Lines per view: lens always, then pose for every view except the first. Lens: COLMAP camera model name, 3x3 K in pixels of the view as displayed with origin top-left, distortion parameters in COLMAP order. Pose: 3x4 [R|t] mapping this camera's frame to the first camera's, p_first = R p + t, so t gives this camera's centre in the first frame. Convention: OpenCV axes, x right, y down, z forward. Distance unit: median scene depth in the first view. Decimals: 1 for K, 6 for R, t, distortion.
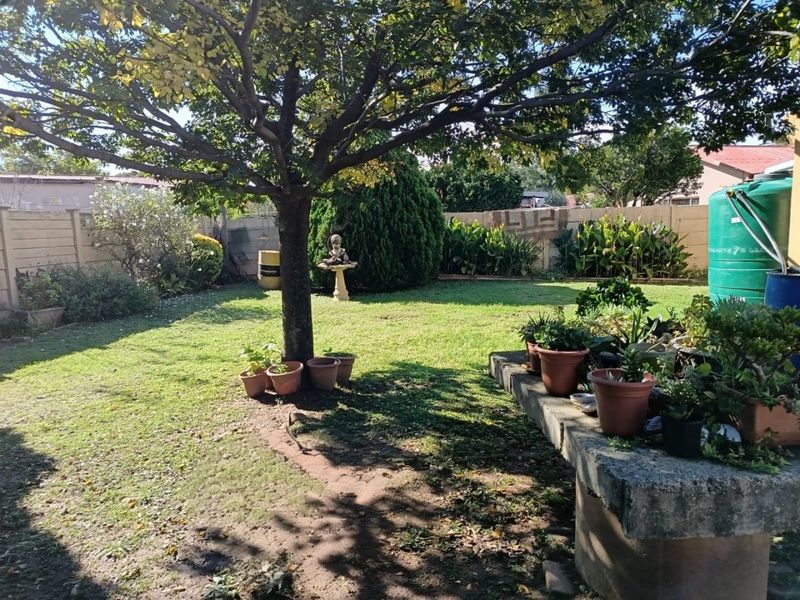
lens RADIAL K [[561.2, 0, 401.5], [0, 561.2, 301.8], [0, 0, 1]] dist [0.031349, -0.030810]
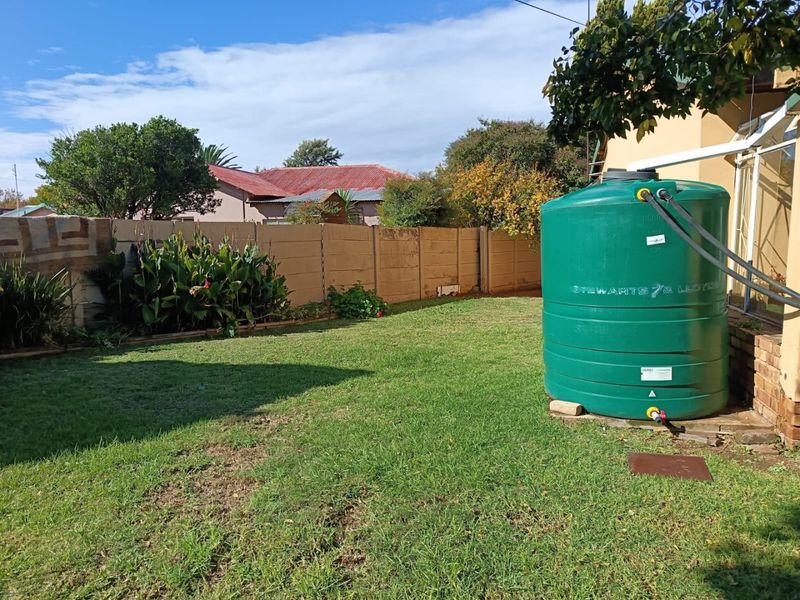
lens RADIAL K [[561.2, 0, 401.5], [0, 561.2, 301.8], [0, 0, 1]] dist [0.031349, -0.030810]
pose [[0.552462, -0.064971, 0.831002, -0.027328], [0.102967, 0.994641, 0.009311, -0.054903], [-0.827154, 0.080422, 0.556191, 0.435534]]
